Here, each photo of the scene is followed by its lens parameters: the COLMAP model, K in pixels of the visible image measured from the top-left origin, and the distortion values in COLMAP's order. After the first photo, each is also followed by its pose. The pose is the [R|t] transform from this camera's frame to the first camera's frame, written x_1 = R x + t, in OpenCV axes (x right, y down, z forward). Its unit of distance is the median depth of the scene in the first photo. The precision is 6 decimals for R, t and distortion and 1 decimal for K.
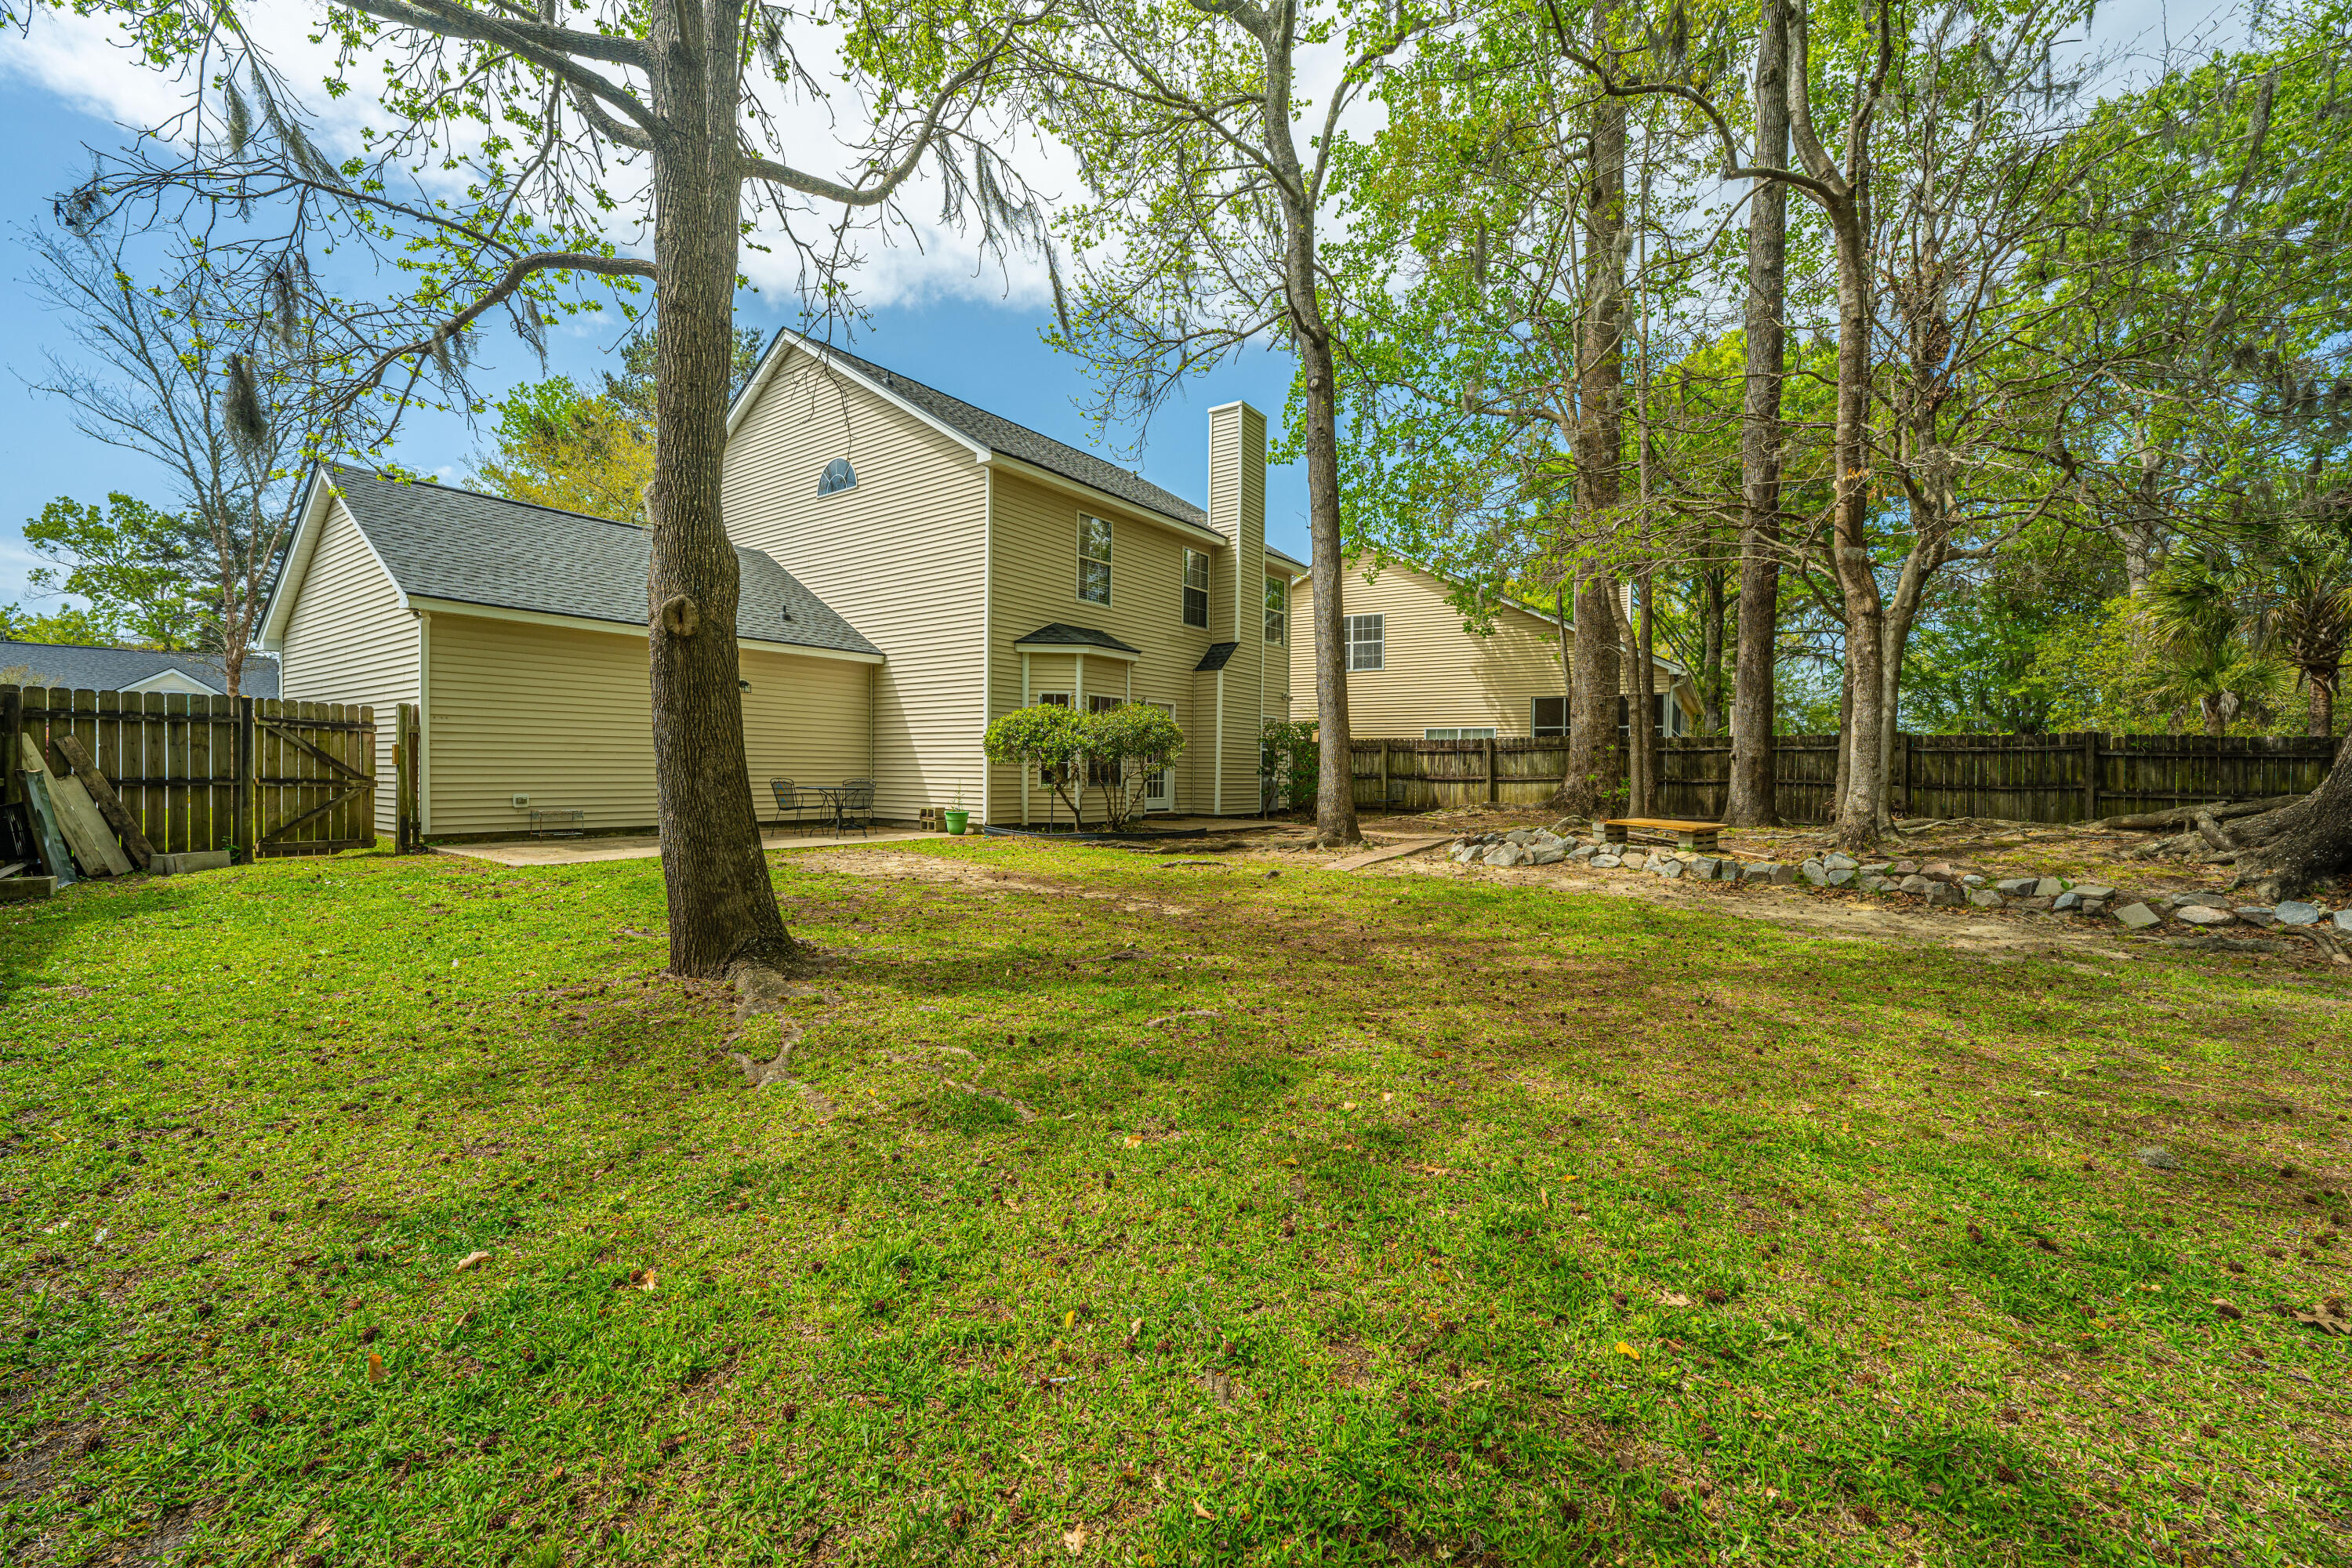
lens RADIAL K [[956.4, 0, 1184.0], [0, 956.4, 778.0], [0, 0, 1]] dist [0.001793, 0.000951]
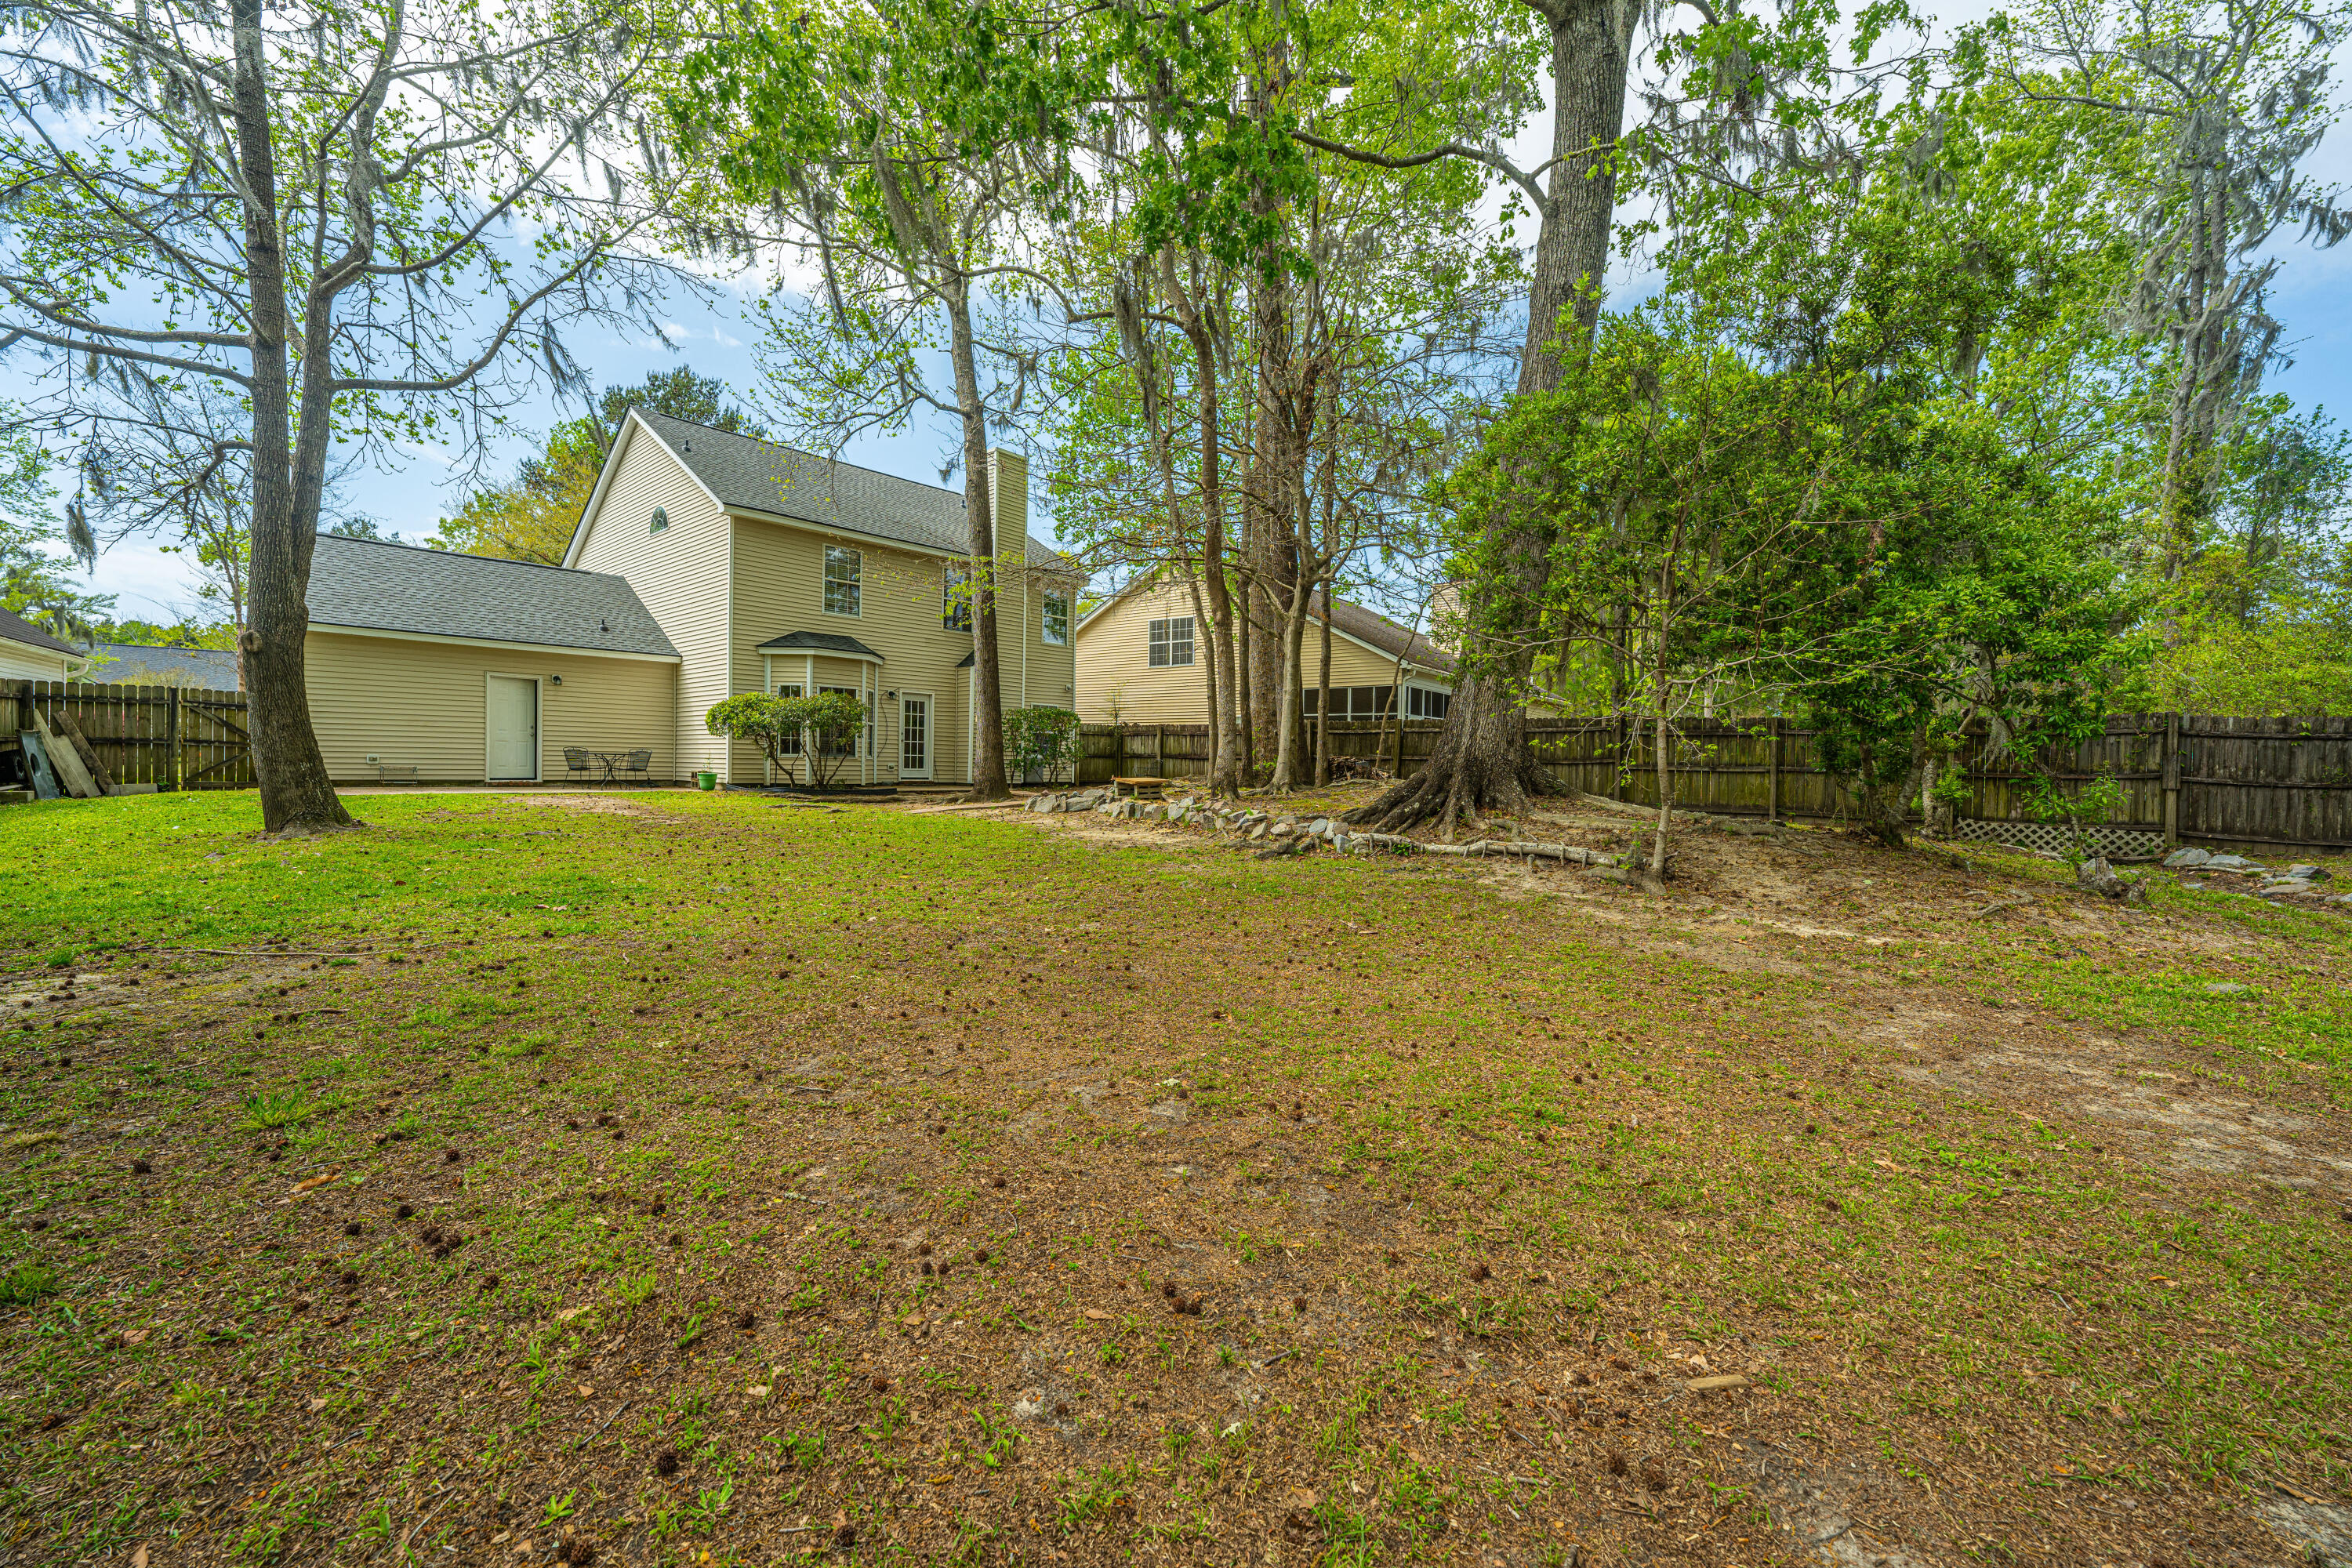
lens RADIAL K [[956.4, 0, 1166.8], [0, 956.4, 777.0], [0, 0, 1]] dist [0.001793, 0.000951]
pose [[0.994280, 0.006801, -0.106590, 0.663047], [-0.006386, 0.999971, 0.004234, 0.036731], [0.106616, -0.003529, 0.994294, -0.319415]]
